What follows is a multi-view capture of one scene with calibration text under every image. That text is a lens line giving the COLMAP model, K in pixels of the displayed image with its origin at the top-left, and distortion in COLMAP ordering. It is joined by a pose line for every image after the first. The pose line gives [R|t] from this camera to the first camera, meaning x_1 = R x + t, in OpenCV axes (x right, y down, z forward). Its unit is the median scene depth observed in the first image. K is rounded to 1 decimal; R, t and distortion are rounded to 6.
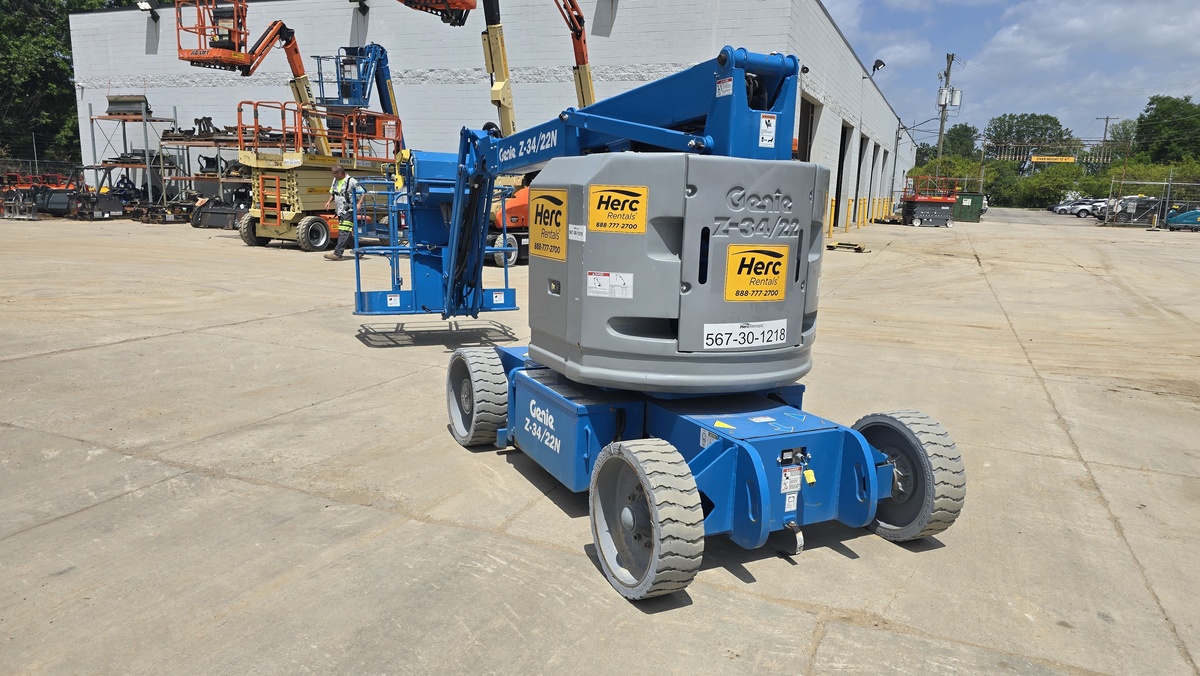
lens RADIAL K [[807.3, 0, 608.3], [0, 807.3, 360.8], [0, 0, 1]] dist [0.040390, -0.025483]
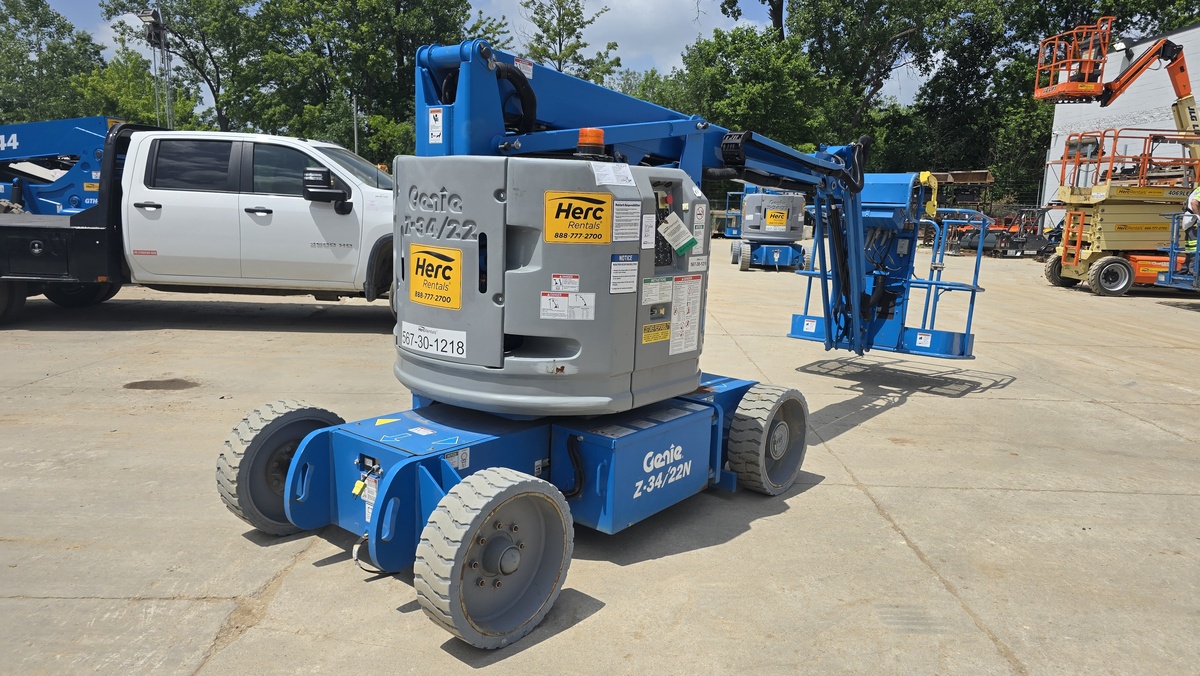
lens RADIAL K [[807.3, 0, 605.8], [0, 807.3, 347.6], [0, 0, 1]] dist [0.040390, -0.025483]
pose [[0.384550, 0.141242, -0.912234, 0.731498], [-0.205520, 0.976521, 0.064559, -0.083014], [0.899935, 0.162657, 0.404550, 0.523061]]
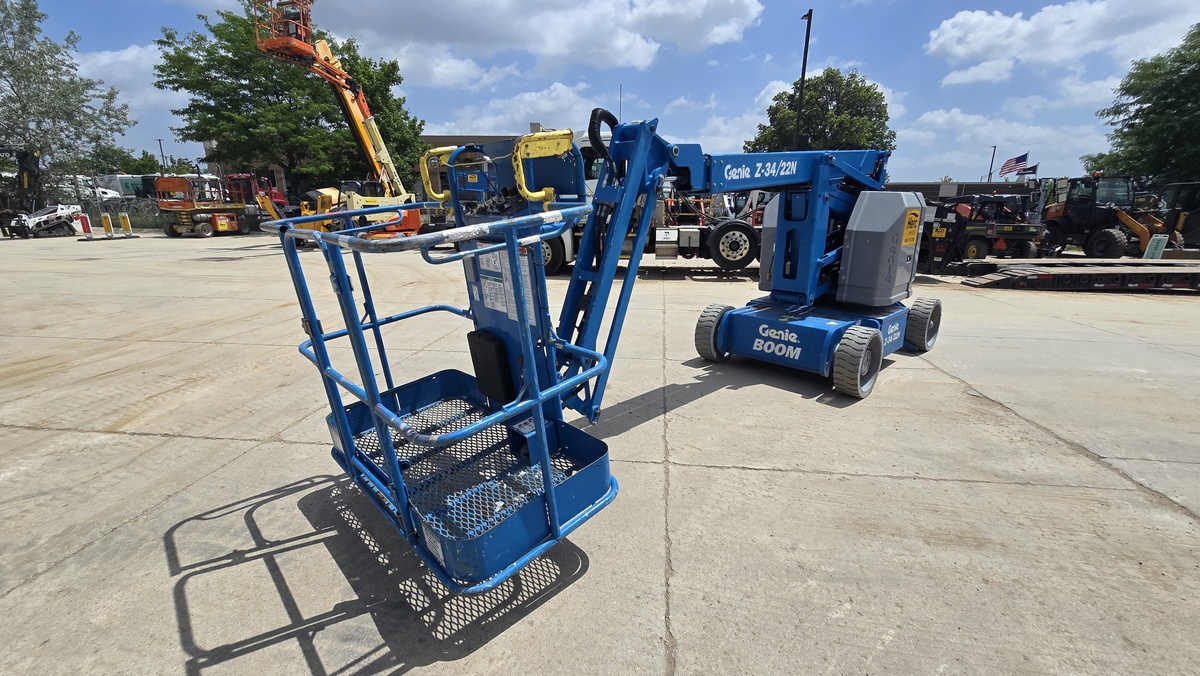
lens RADIAL K [[492.4, 0, 612.3], [0, 492.4, 338.9], [0, 0, 1]] dist [-0.000931, 0.001143]
pose [[-0.293333, -0.286154, 0.912180, -0.708493], [0.174962, 0.921969, 0.345488, -0.316930], [-0.939864, 0.260940, -0.220377, 1.390893]]
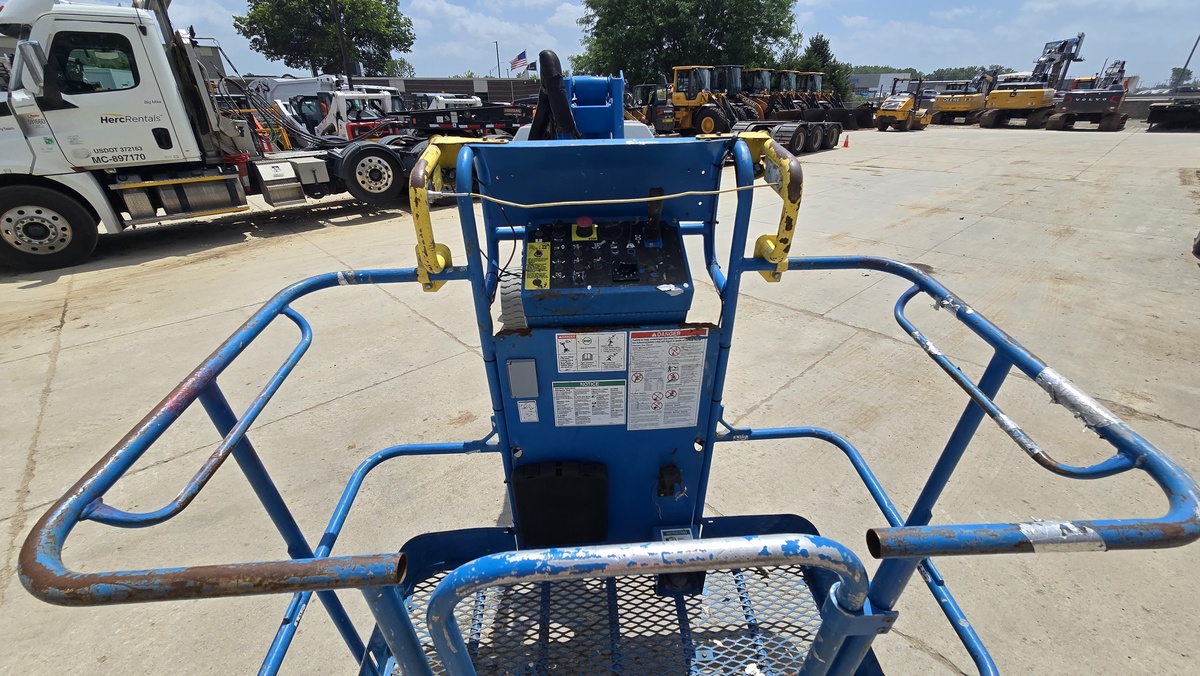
lens RADIAL K [[492.4, 0, 603.4], [0, 492.4, 331.3], [0, 0, 1]] dist [-0.000931, 0.001143]
pose [[-0.910349, -0.199340, 0.362668, -0.342854], [0.064441, 0.797375, 0.600033, -0.411278], [-0.408793, 0.569610, -0.713044, 1.550791]]
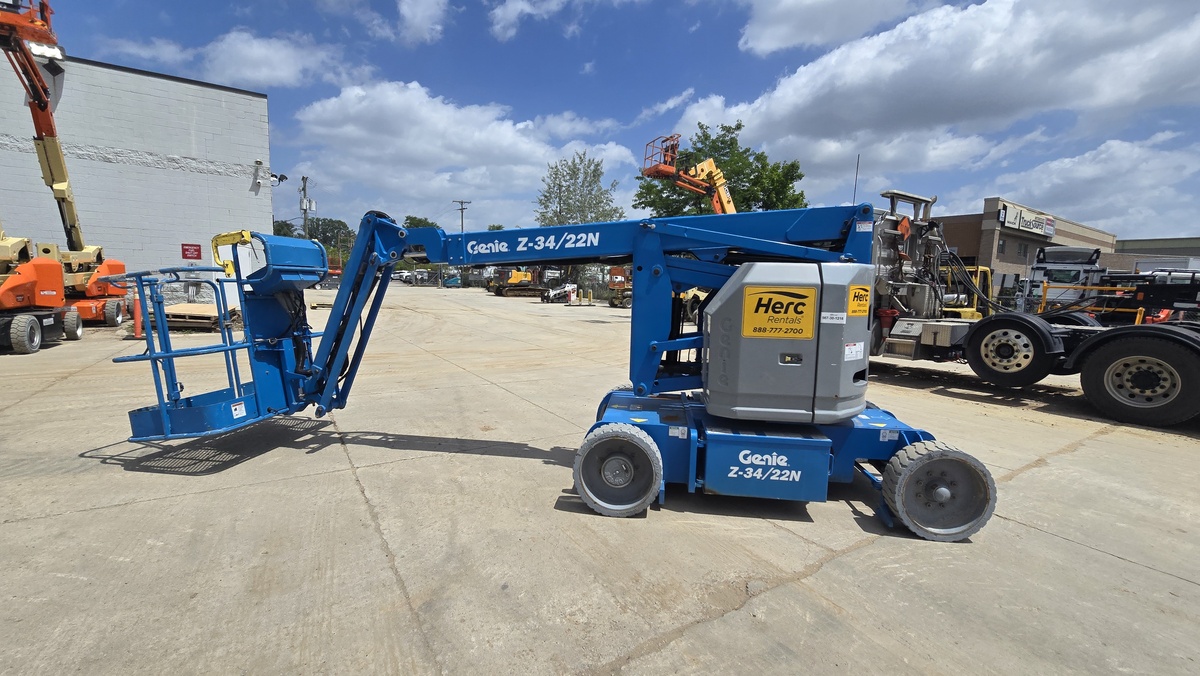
lens RADIAL K [[492.4, 0, 601.3], [0, 492.4, 347.0], [0, 0, 1]] dist [-0.000931, 0.001143]
pose [[0.558087, -0.125787, 0.820193, -0.624543], [0.158596, 0.986391, 0.043362, -0.135670], [-0.814485, 0.105879, 0.570442, 0.544927]]
